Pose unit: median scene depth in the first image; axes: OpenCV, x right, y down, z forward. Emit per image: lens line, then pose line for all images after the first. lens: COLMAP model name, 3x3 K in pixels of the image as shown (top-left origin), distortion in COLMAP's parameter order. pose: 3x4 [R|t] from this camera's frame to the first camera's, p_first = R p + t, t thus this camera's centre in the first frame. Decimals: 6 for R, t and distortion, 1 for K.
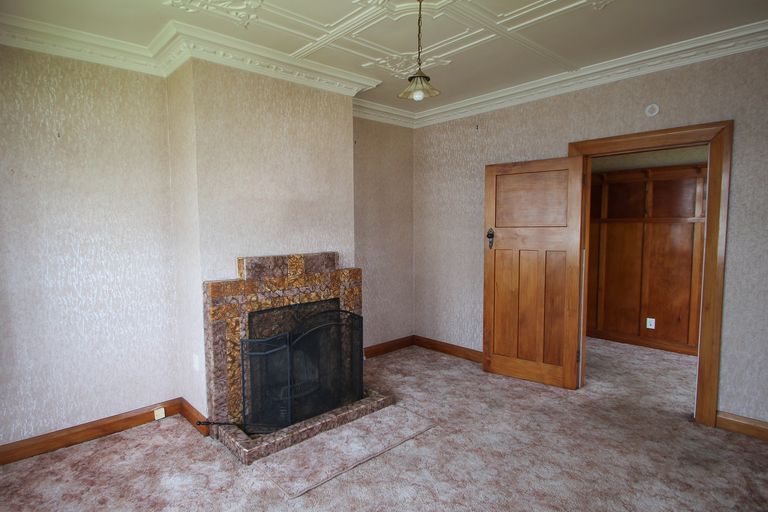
lens RADIAL K [[369.1, 0, 384.4], [0, 369.1, 252.7], [0, 0, 1]] dist [0.000163, -0.001705]
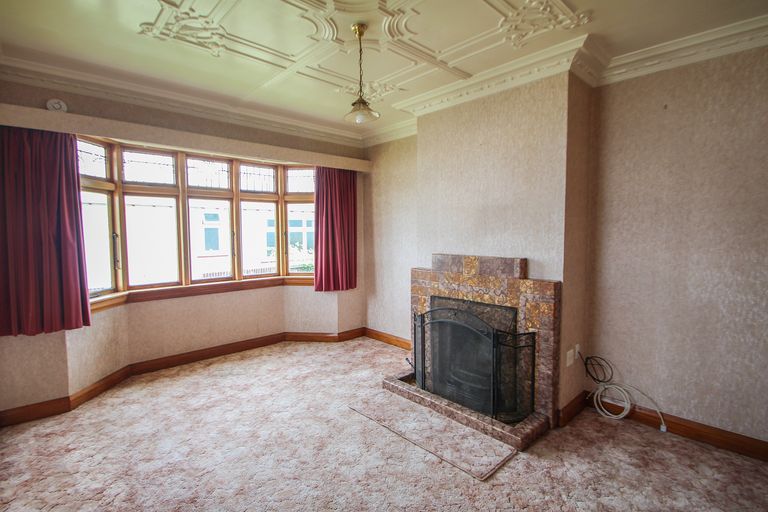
lens RADIAL K [[369.1, 0, 384.2], [0, 369.1, 250.6], [0, 0, 1]] dist [0.000163, -0.001705]
pose [[0.073806, 0.068532, -0.994915, 0.843539], [-0.066709, 0.995741, 0.063640, -0.063617], [0.995039, 0.061673, 0.078063, 0.661625]]
